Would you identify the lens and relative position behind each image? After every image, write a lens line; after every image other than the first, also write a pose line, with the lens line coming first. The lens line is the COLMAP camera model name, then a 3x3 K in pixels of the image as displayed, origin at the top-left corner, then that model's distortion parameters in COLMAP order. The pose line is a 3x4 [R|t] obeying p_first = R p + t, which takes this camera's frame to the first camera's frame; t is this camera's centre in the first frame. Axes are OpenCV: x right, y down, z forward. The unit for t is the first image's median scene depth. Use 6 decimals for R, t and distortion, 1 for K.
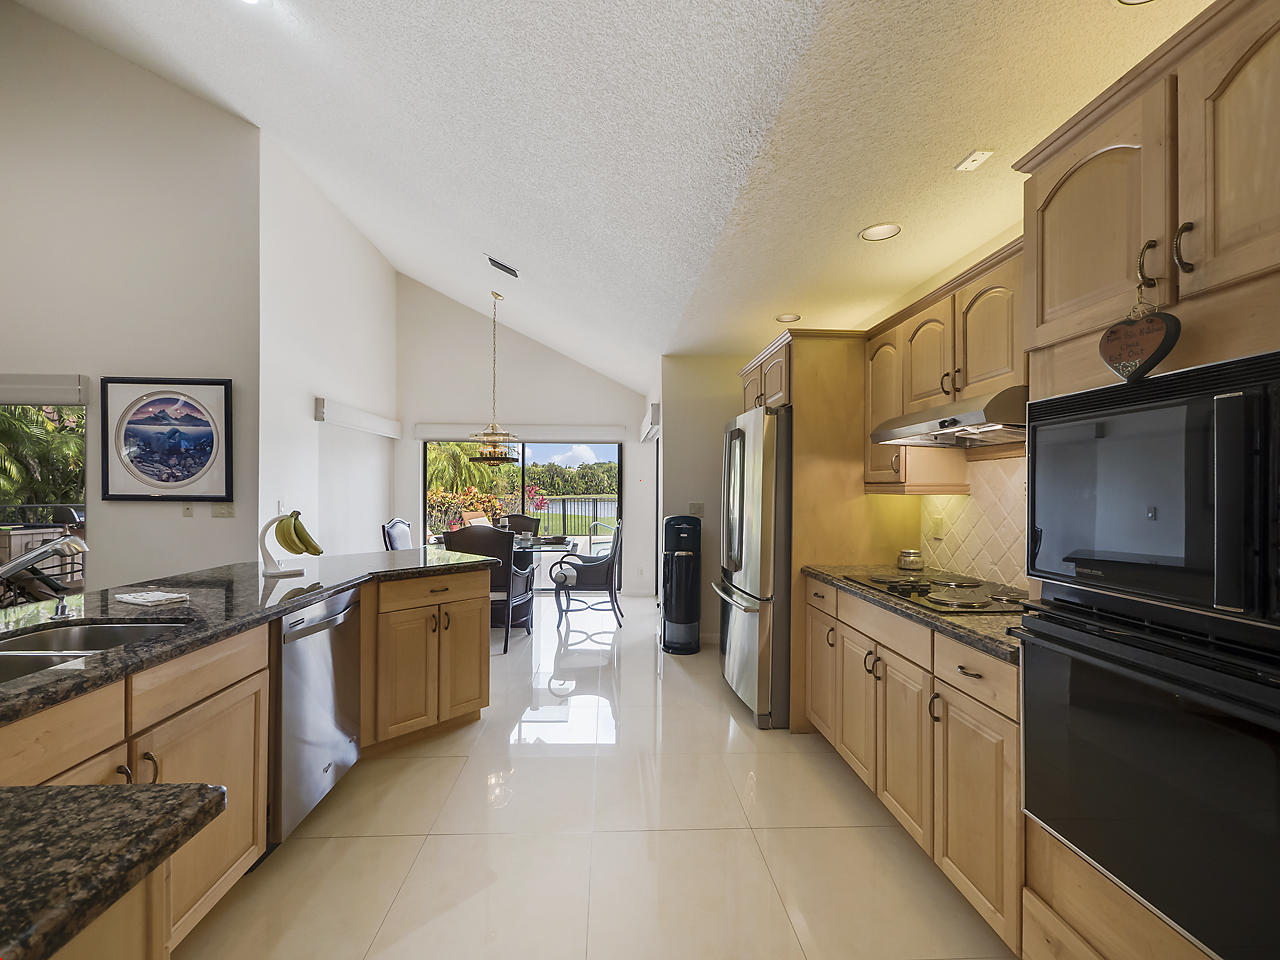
lens RADIAL K [[556.2, 0, 640.5], [0, 556.2, 488.0], [0, 0, 1]] dist [-0.001133, -0.000101]
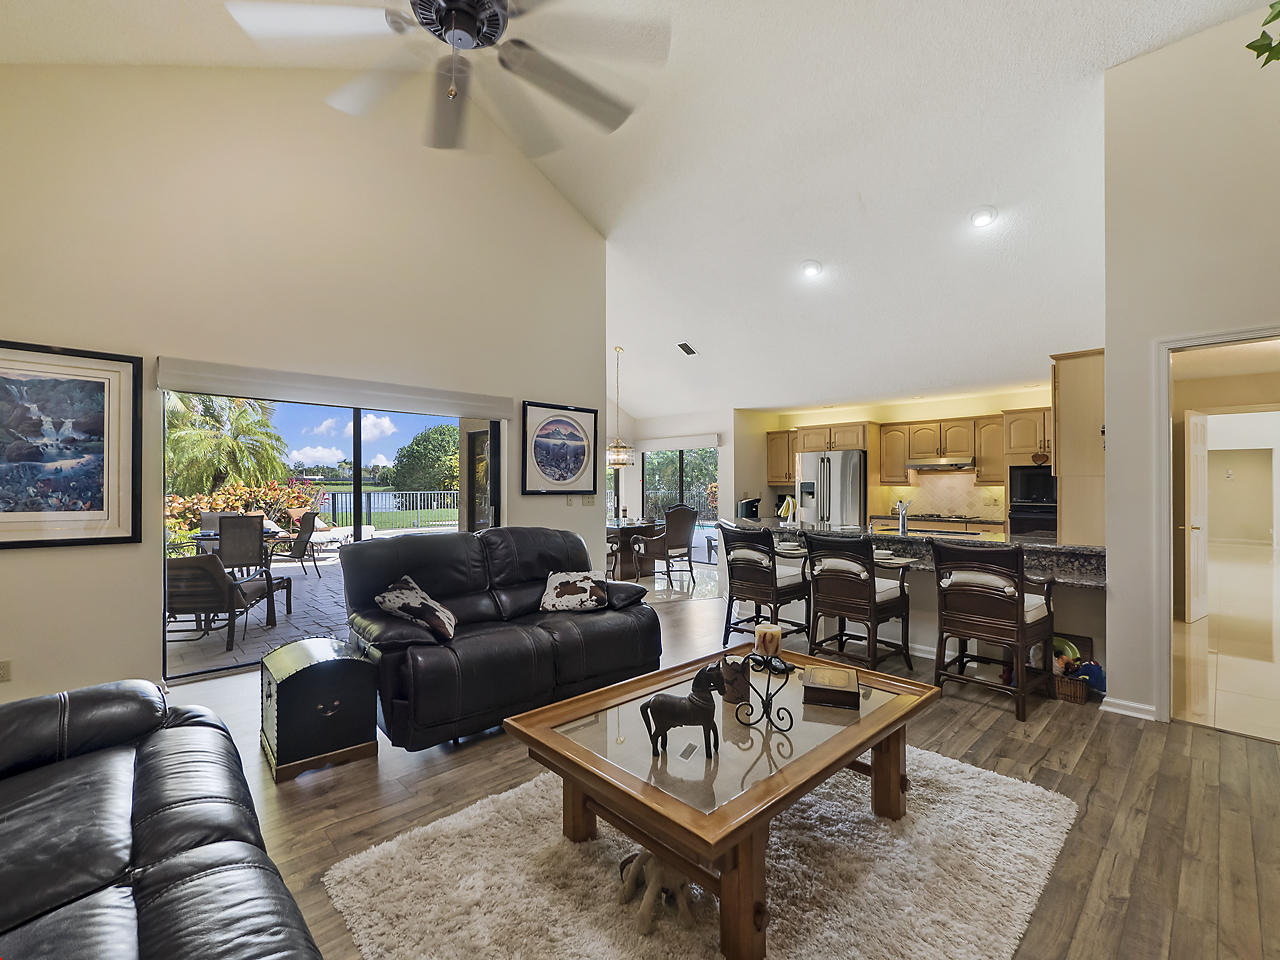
lens RADIAL K [[556.2, 0, 633.0], [0, 556.2, 479.7], [0, 0, 1]] dist [-0.001133, -0.000101]
pose [[0.765168, 0.000761, 0.643830, -1.596311], [-0.002659, 0.999995, 0.001979, -0.016713], [-0.643825, -0.003226, 0.765166, -0.168876]]
